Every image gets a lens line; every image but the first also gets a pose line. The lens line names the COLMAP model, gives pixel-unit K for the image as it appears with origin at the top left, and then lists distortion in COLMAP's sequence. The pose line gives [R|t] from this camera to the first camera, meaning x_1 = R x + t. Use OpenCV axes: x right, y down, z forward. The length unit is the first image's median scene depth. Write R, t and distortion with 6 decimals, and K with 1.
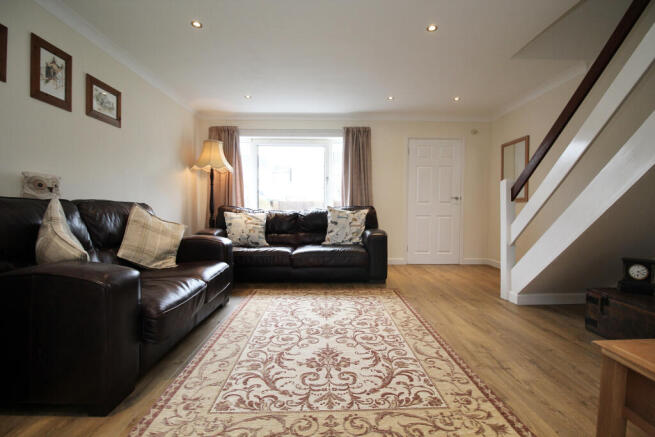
lens RADIAL K [[307.3, 0, 335.3], [0, 307.3, 217.3], [0, 0, 1]] dist [-0.011365, -0.000658]
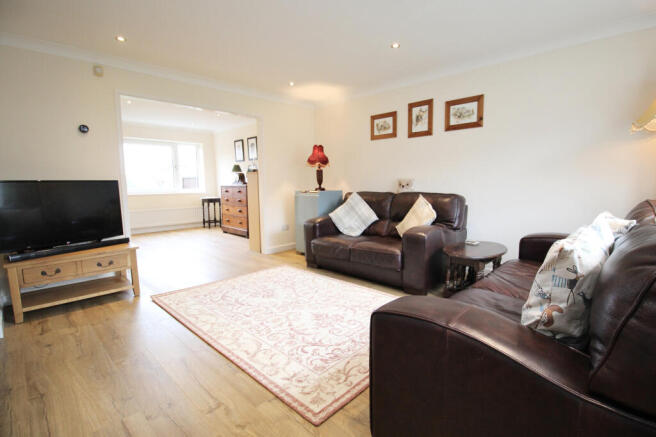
lens RADIAL K [[307.8, 0, 335.8], [0, 307.8, 217.3], [0, 0, 1]] dist [-0.011365, -0.000658]
pose [[-0.710969, 0.078868, -0.698787, 0.626591], [-0.014189, 0.991880, 0.126385, -0.119148], [0.703080, 0.099771, -0.704077, 1.813665]]
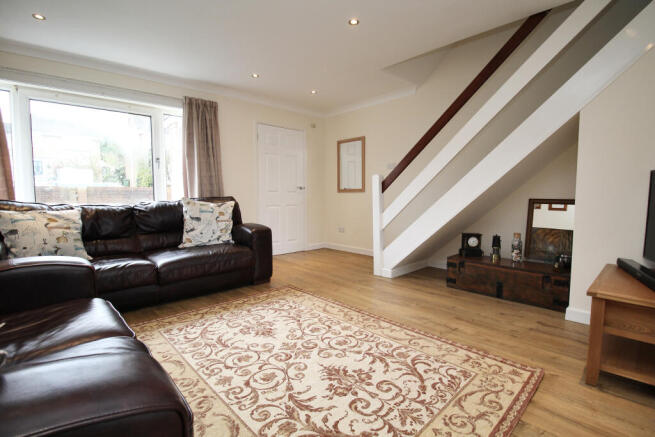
lens RADIAL K [[311.3, 0, 335.8], [0, 311.3, 217.9], [0, 0, 1]] dist [-0.010415, -0.000479]
pose [[0.741065, -0.055870, 0.669105, -0.467541], [0.023048, 0.998061, 0.057812, -0.038347], [-0.671038, -0.027421, 0.740916, 0.282044]]
